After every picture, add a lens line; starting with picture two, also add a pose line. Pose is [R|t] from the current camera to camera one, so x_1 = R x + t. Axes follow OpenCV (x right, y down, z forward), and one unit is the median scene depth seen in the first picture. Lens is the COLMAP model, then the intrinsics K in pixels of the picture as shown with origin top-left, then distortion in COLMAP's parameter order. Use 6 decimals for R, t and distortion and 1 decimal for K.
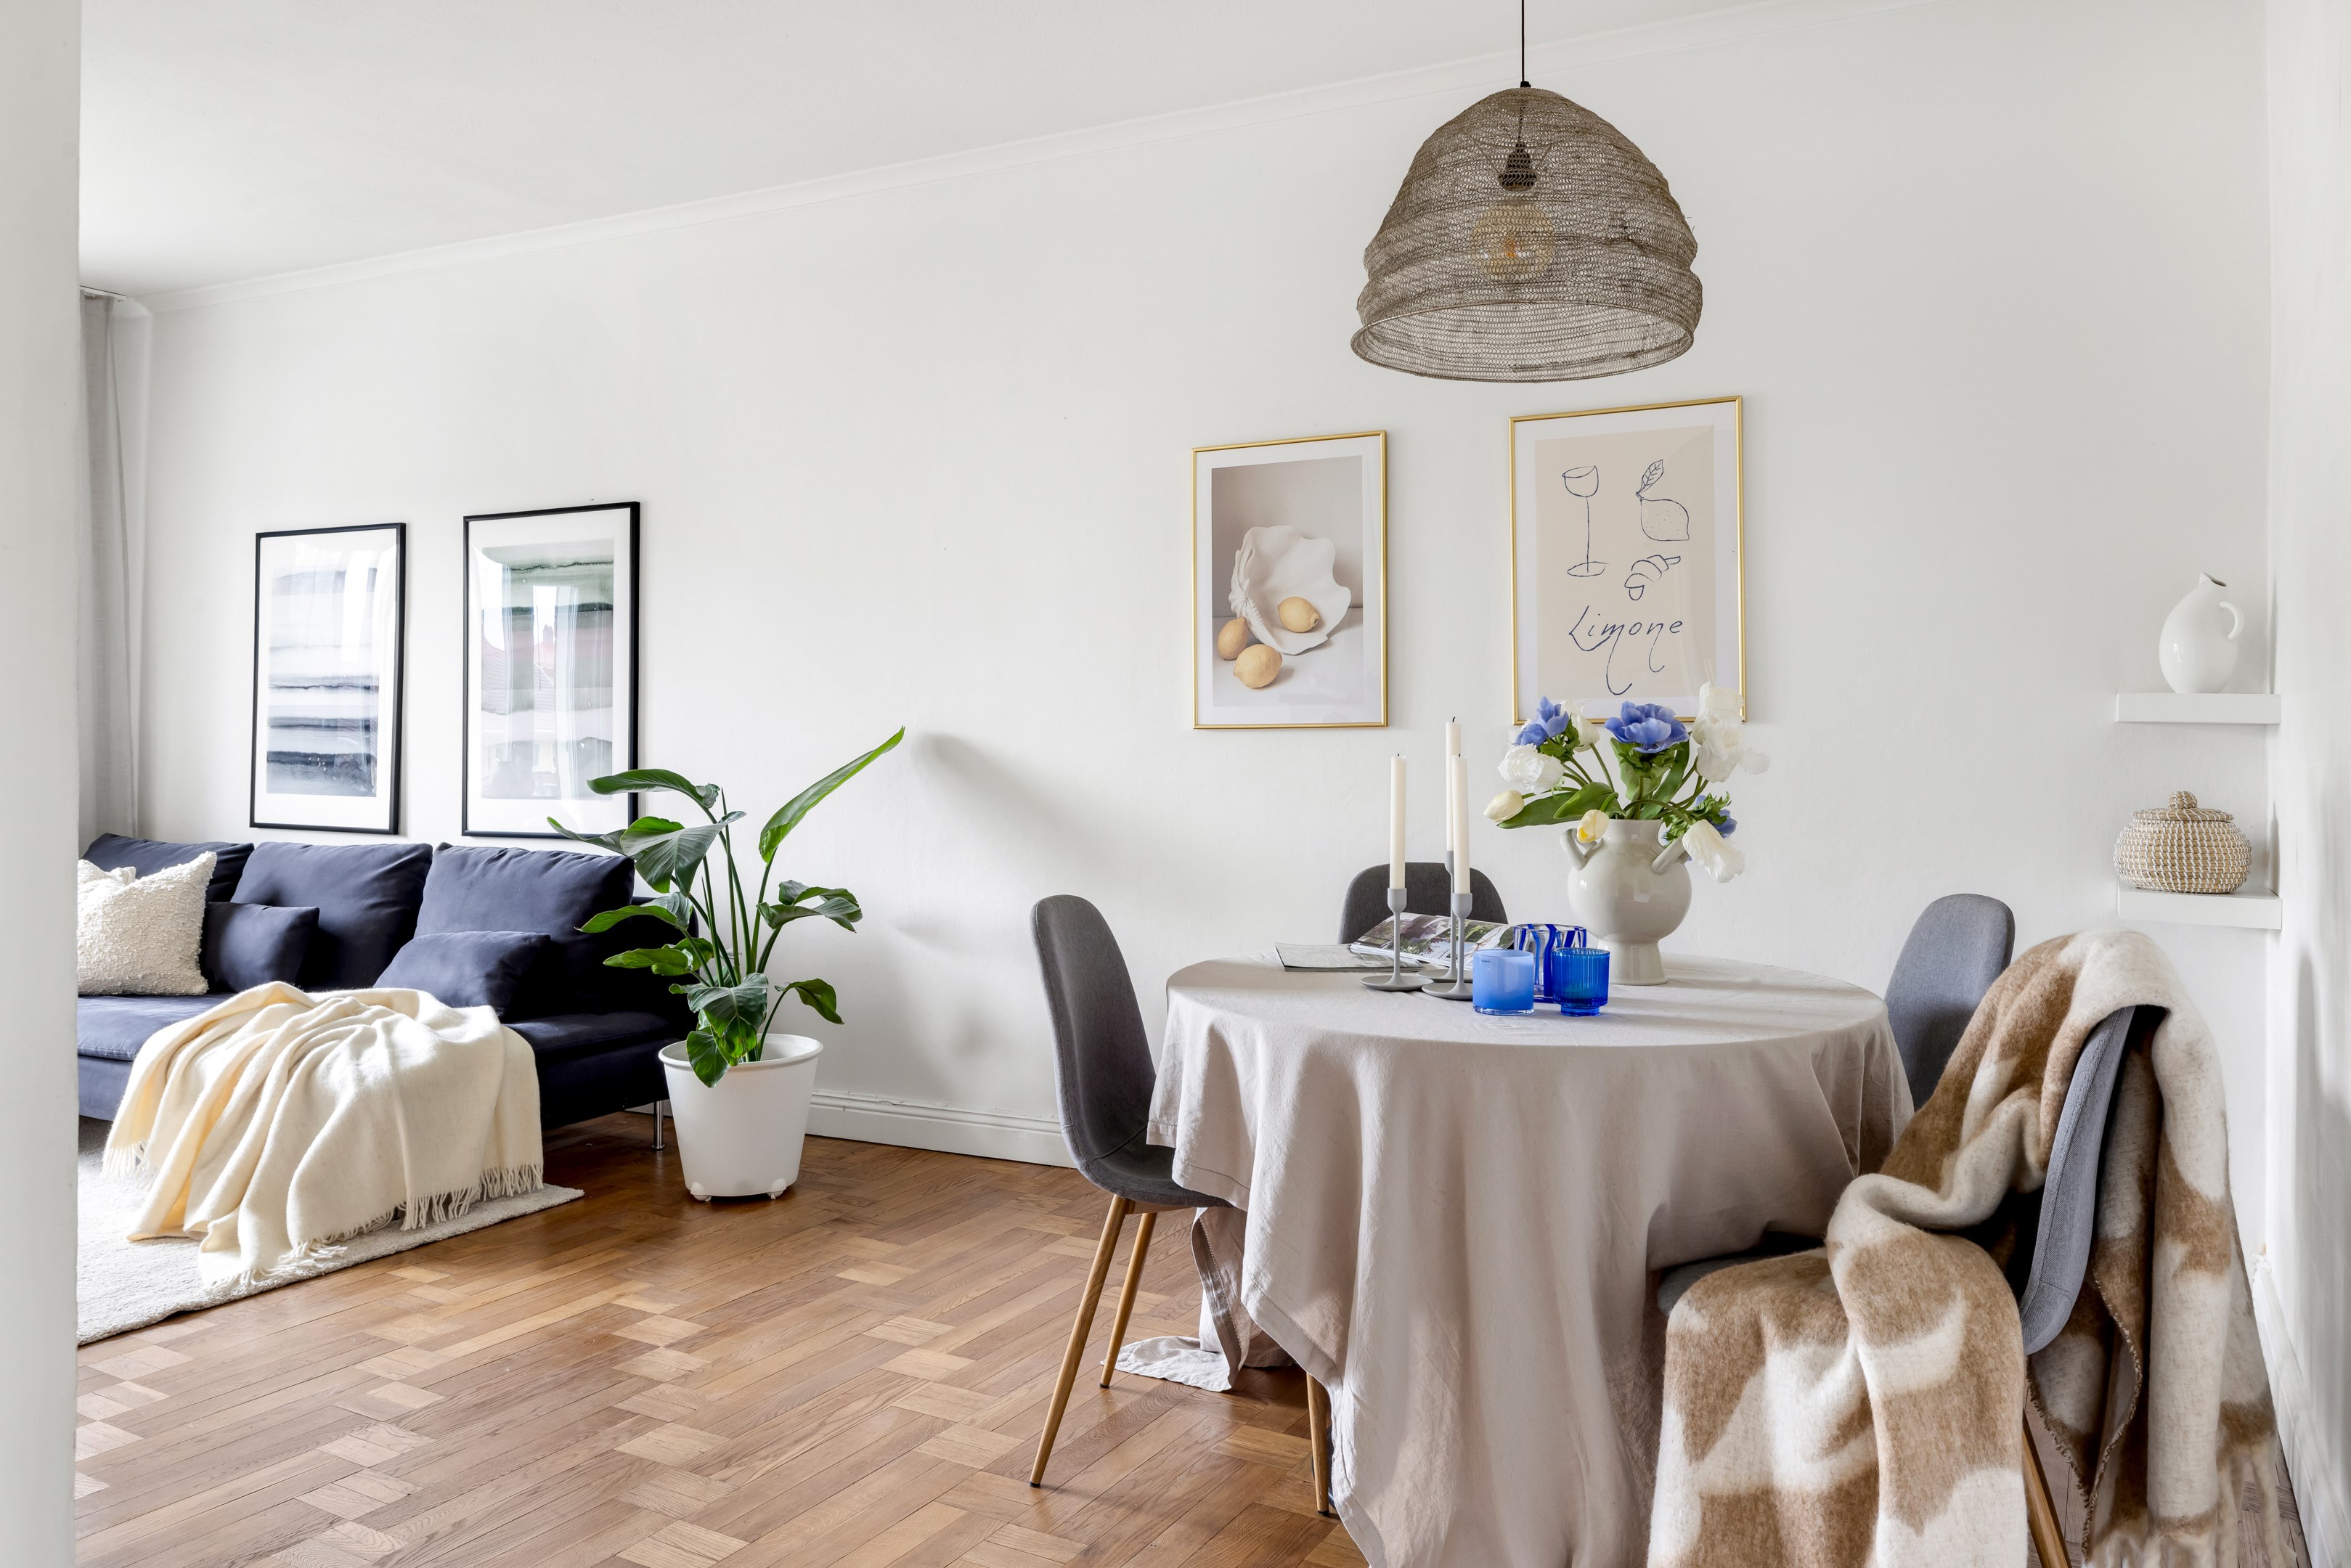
lens RADIAL K [[1711.1, 0, 1234.2], [0, 1711.1, 780.6], [0, 0, 1]] dist [0.000555, -0.001833]
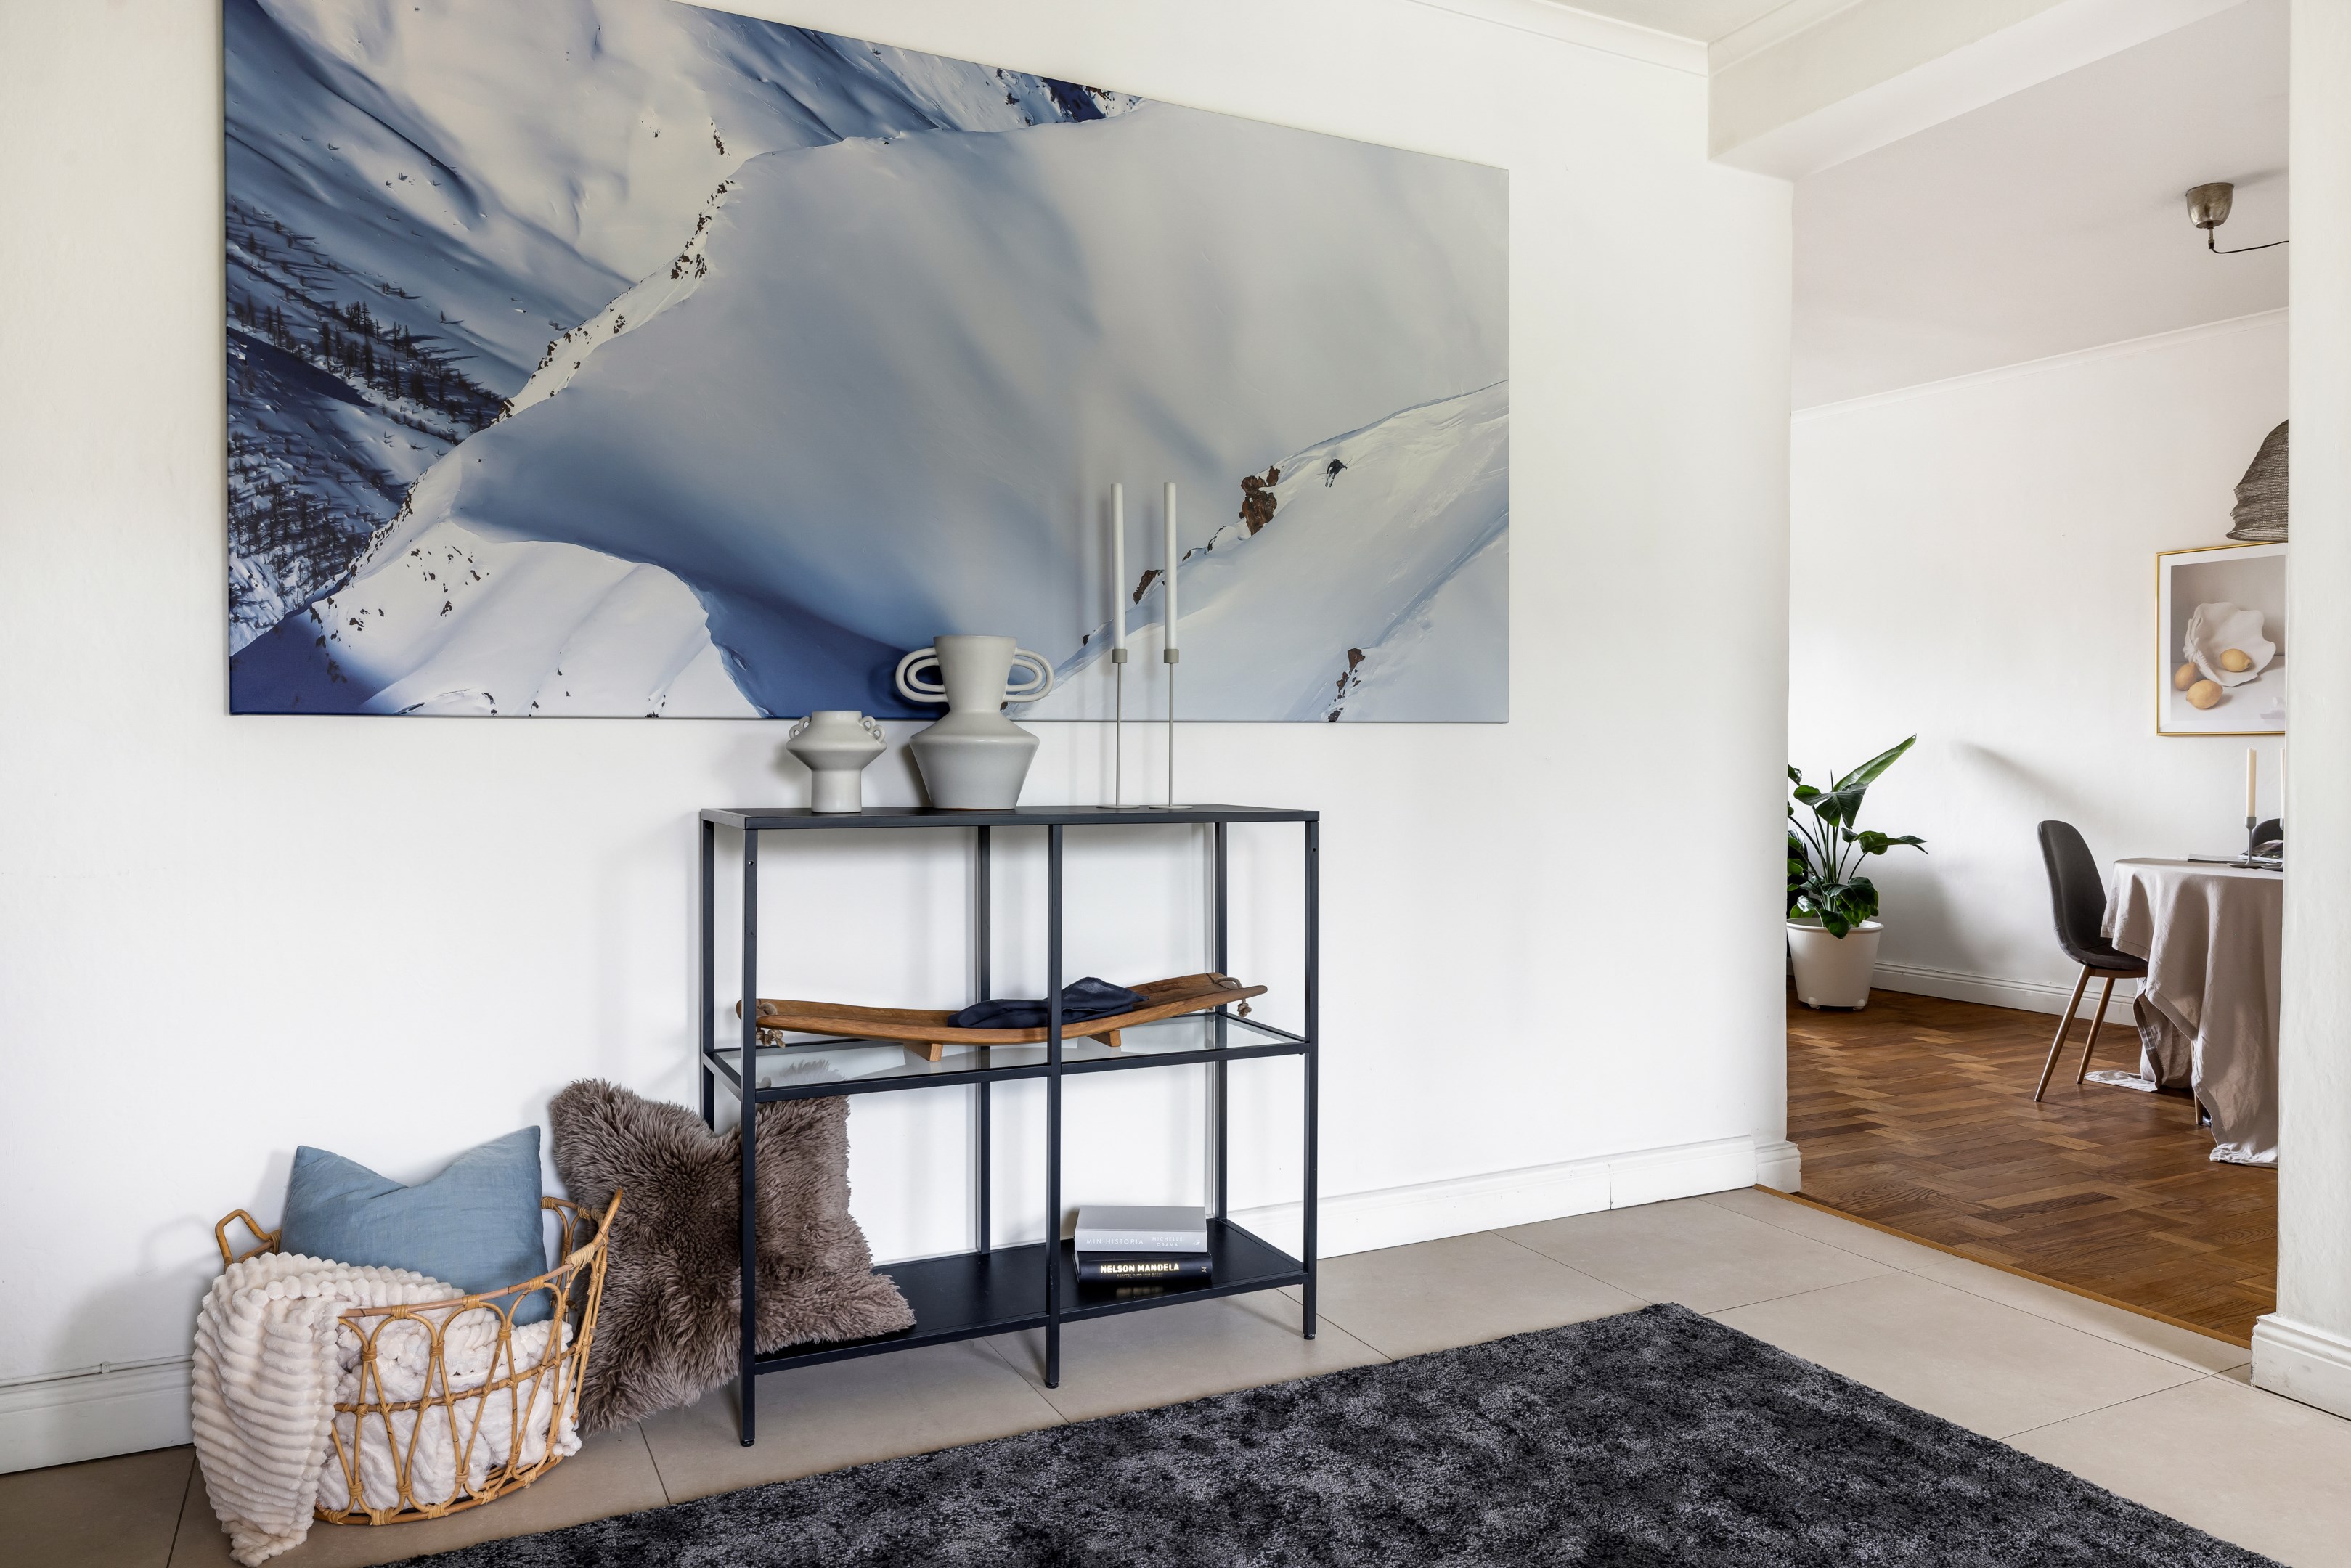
lens RADIAL K [[1598.2, 0, 1173.7], [0, 1598.2, 748.7], [0, 0, 1]] dist [0.000942, 0.001136]
pose [[0.819030, 0.005185, -0.573727, 0.060969], [-0.017808, 0.999707, -0.016388, 0.016825], [0.573474, 0.023639, 0.818883, -0.538268]]
